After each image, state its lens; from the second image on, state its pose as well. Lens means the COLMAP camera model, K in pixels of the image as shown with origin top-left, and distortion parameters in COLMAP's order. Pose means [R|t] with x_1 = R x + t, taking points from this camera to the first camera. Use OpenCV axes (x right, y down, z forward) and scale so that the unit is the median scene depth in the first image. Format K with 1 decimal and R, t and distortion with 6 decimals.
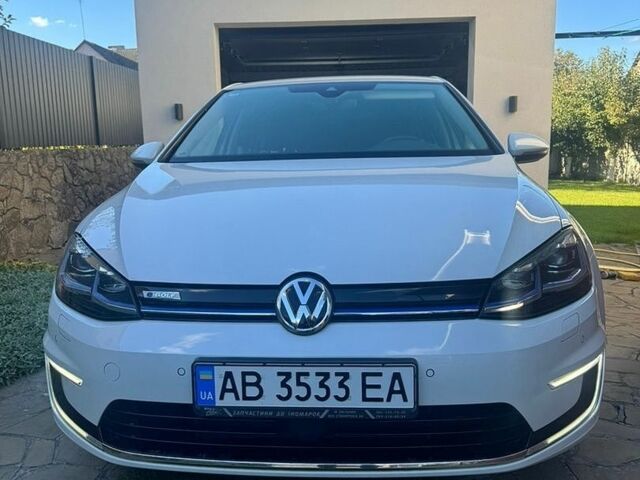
lens RADIAL K [[552.9, 0, 320.0], [0, 552.9, 240.0], [0, 0, 1]] dist [0.118900, -0.002152]
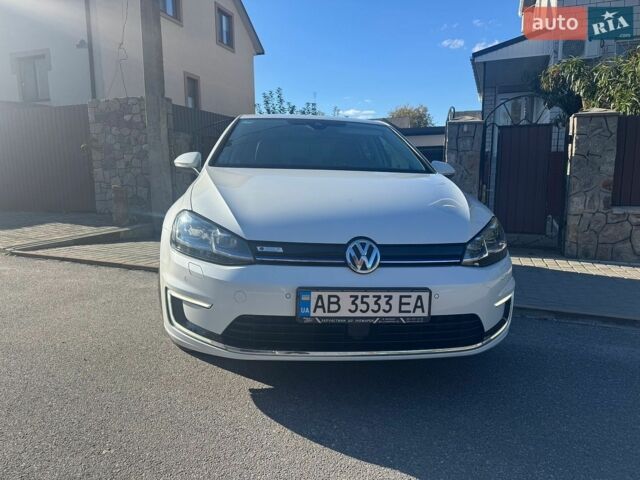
lens RADIAL K [[450.2, 0, 320.0], [0, 450.2, 240.0], [0, 0, 1]] dist [0.086954, -0.126940]
pose [[0.983303, 0.023492, 0.180452, -0.405447], [-0.022911, 0.999723, -0.005301, 0.081725], [-0.180527, 0.001078, 0.983569, -0.295439]]
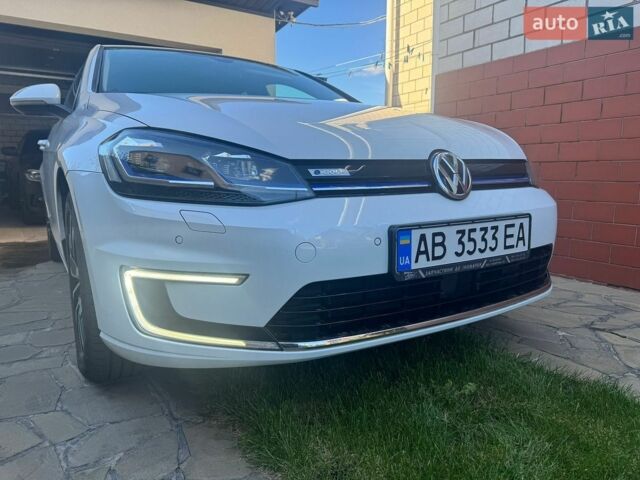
lens RADIAL K [[453.6, 0, 320.0], [0, 453.6, 240.0], [0, 0, 1]] dist [0.037511, -0.049784]
pose [[0.813068, -0.077778, 0.576949, -0.814158], [0.092063, 0.995743, 0.004495, 0.224989], [-0.574843, 0.049461, 0.816768, 0.414586]]
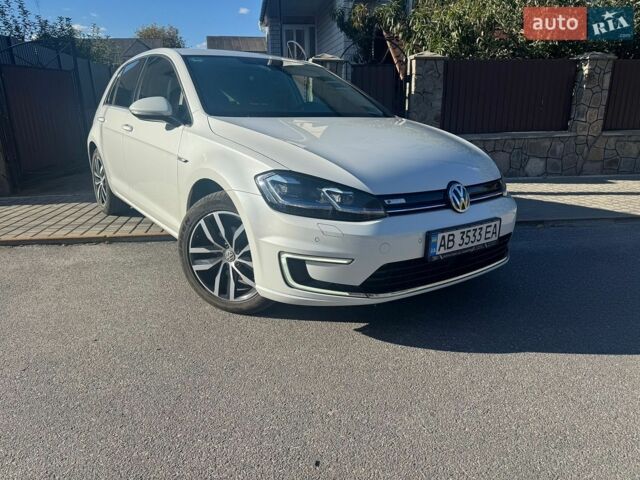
lens RADIAL K [[453.6, 0, 320.0], [0, 453.6, 240.0], [0, 0, 1]] dist [0.037511, -0.049784]
pose [[0.770065, -0.147449, 0.620692, -1.450351], [0.064414, 0.985923, 0.154295, -0.015475], [-0.634705, -0.078836, 0.768723, 0.075717]]
